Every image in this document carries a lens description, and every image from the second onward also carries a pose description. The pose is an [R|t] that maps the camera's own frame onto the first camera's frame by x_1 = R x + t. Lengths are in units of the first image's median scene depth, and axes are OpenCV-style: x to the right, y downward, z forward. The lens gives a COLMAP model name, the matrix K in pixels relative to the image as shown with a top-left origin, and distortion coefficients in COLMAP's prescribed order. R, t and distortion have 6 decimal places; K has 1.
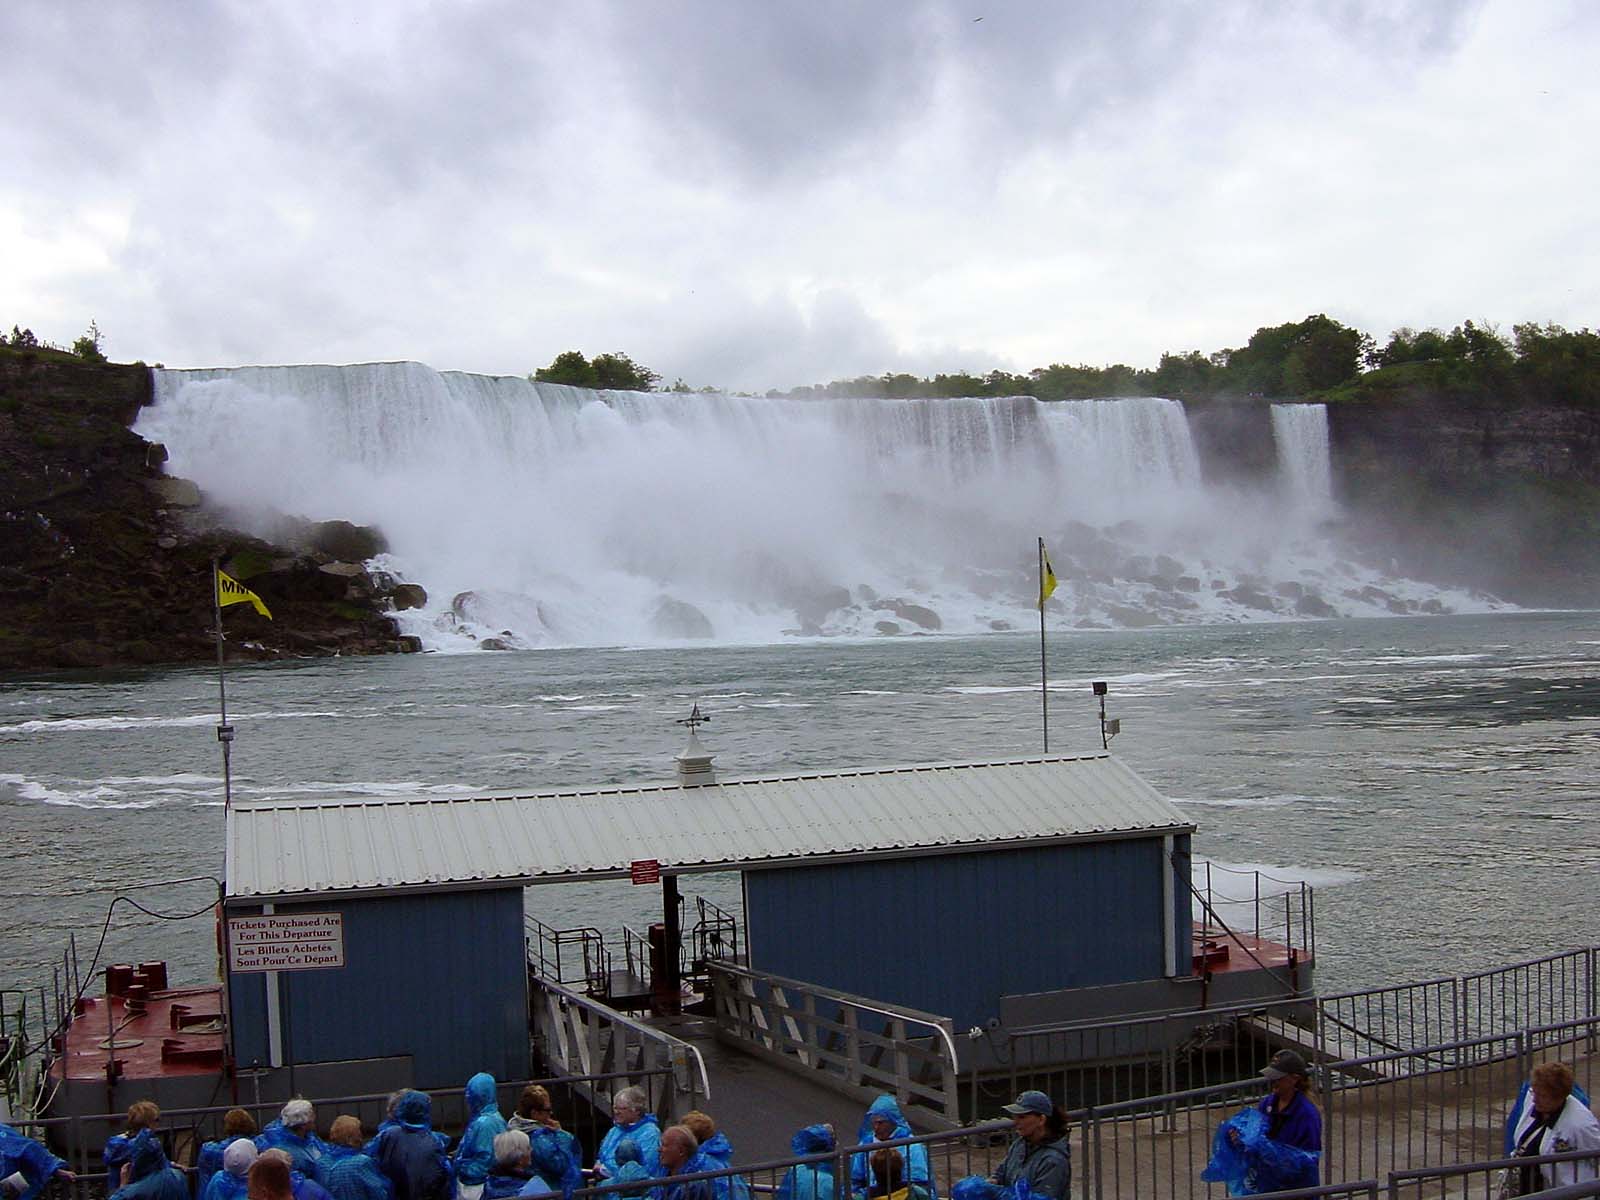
lens RADIAL K [[1829.9, 0, 800.0], [0, 1829.9, 600.0], [0, 0, 1]] dist [-0.144898, 0.034414]
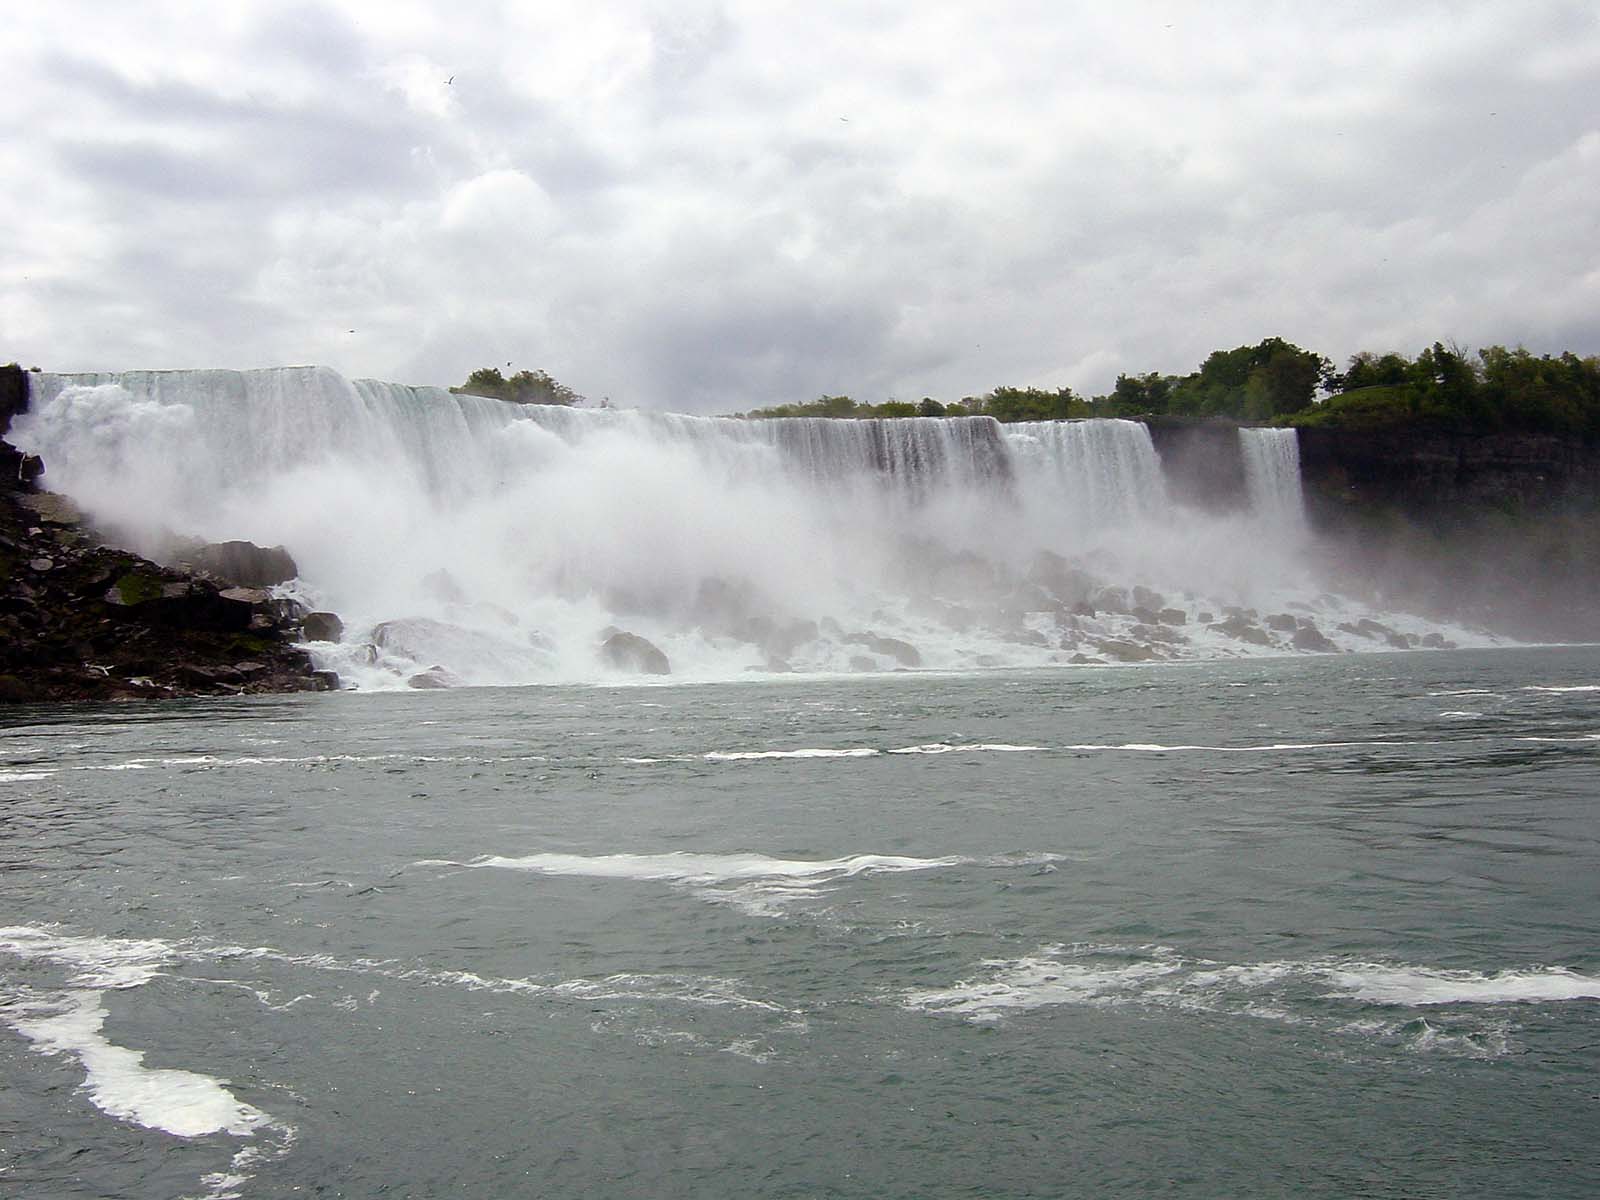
lens RADIAL K [[1829.9, 0, 800.0], [0, 1829.9, 600.0], [0, 0, 1]] dist [-0.144898, 0.034414]
pose [[0.998192, 0.001620, 0.060083, -0.030818], [-0.000216, 0.999727, -0.023369, 0.004343], [-0.060105, 0.023314, 0.997920, 0.096373]]
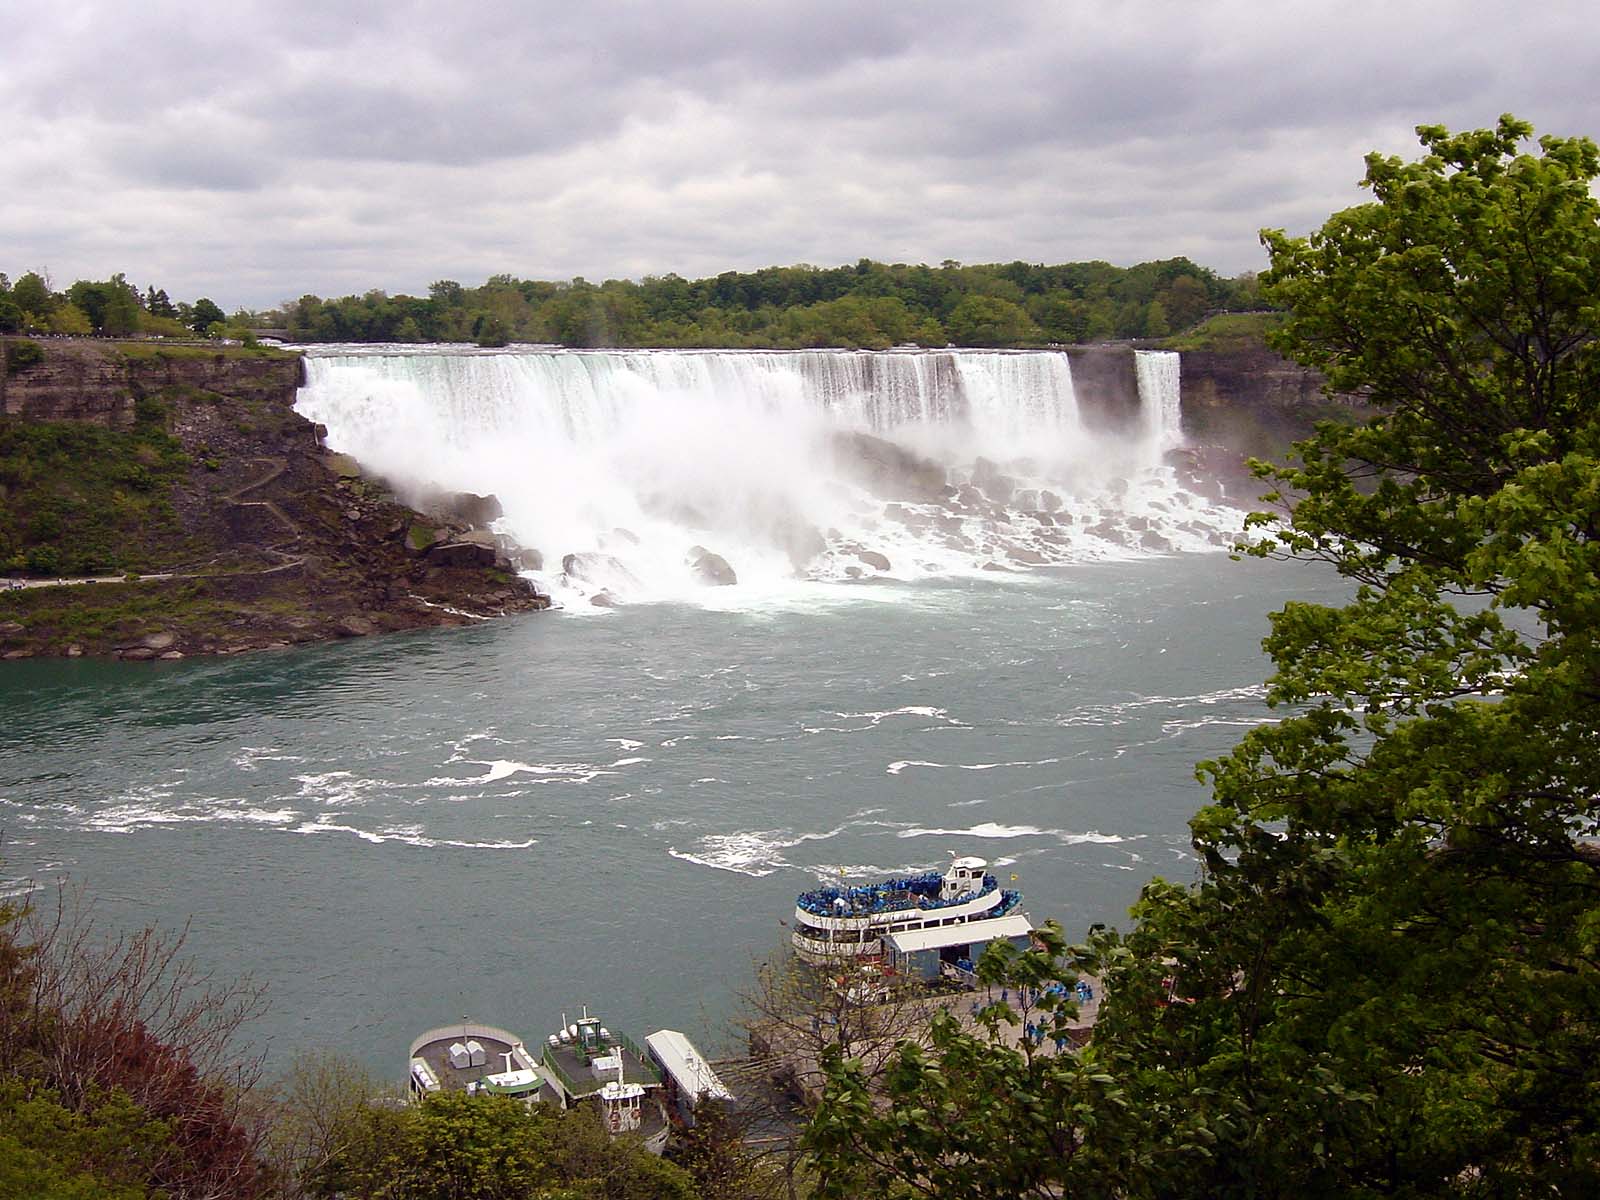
lens RADIAL K [[1829.9, 0, 800.0], [0, 1829.9, 600.0], [0, 0, 1]] dist [-0.144898, 0.034414]
pose [[0.997927, 0.009958, 0.063577, -0.072555], [-0.018394, 0.990874, 0.133529, -0.130478], [-0.061667, -0.134422, 0.989003, -0.357428]]
